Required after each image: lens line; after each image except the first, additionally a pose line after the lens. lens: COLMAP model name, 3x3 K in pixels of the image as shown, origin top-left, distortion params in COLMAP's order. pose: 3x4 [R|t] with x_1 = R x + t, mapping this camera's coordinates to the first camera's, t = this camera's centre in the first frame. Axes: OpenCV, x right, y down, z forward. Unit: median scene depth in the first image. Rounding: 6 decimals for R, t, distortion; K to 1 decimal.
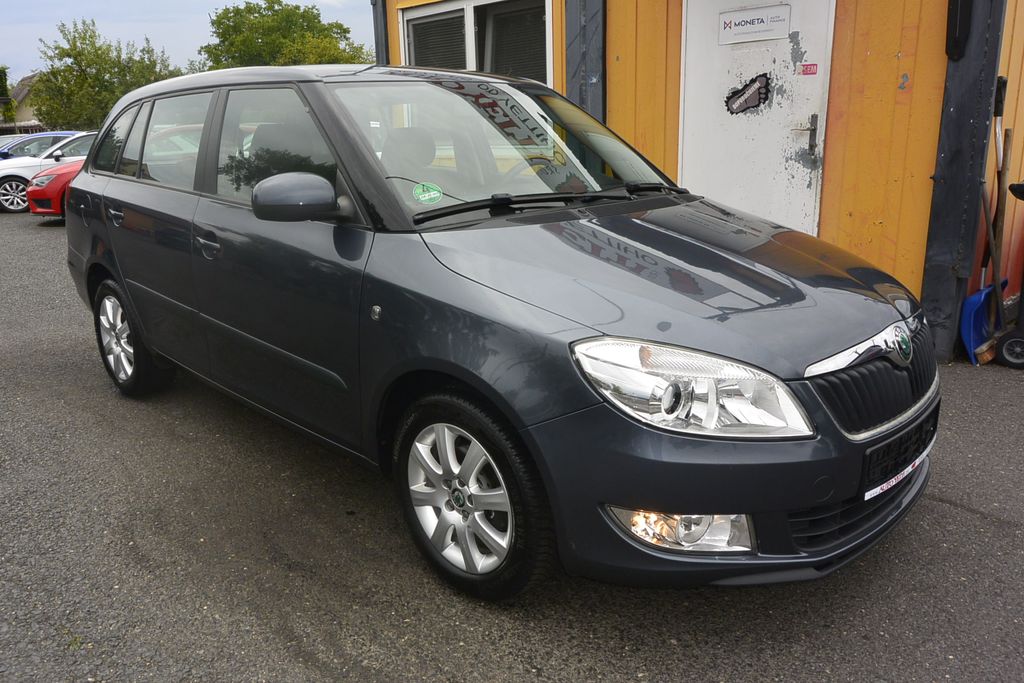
lens RADIAL K [[806.7, 0, 513.7], [0, 806.7, 344.3], [0, 0, 1]] dist [0.002067, 0.010712]
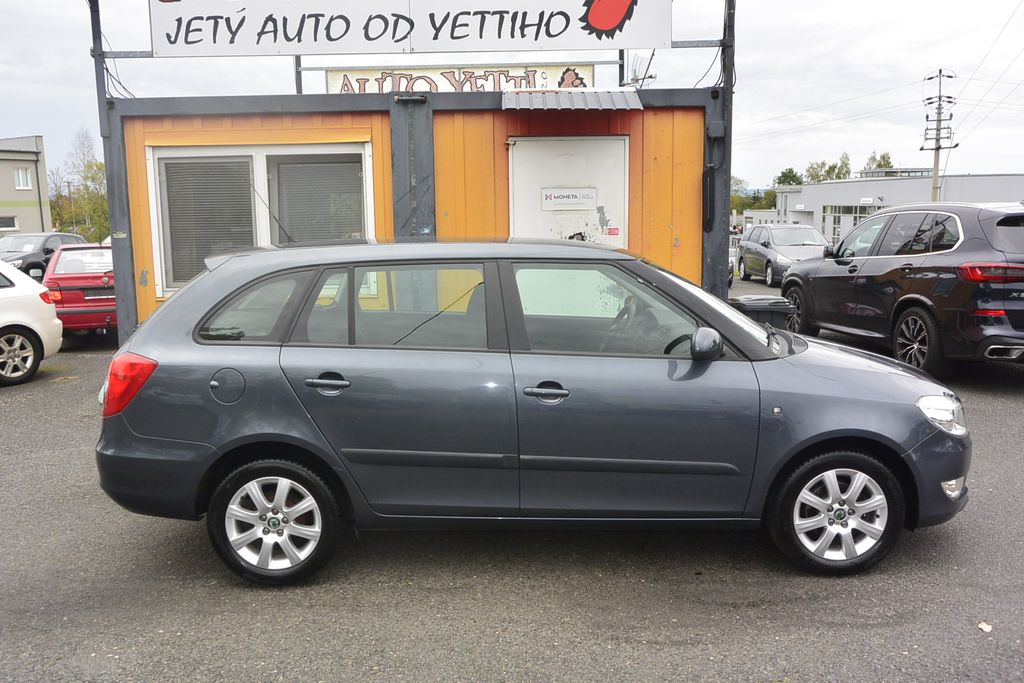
lens RADIAL K [[839.9, 0, 513.0], [0, 839.9, 341.6], [0, 0, 1]] dist [-0.003846, 0.001281]
pose [[0.675360, -0.088136, 0.732203, -0.719119], [0.188366, 0.980517, -0.055717, -0.076356], [-0.713026, 0.175551, 0.678804, 0.106609]]
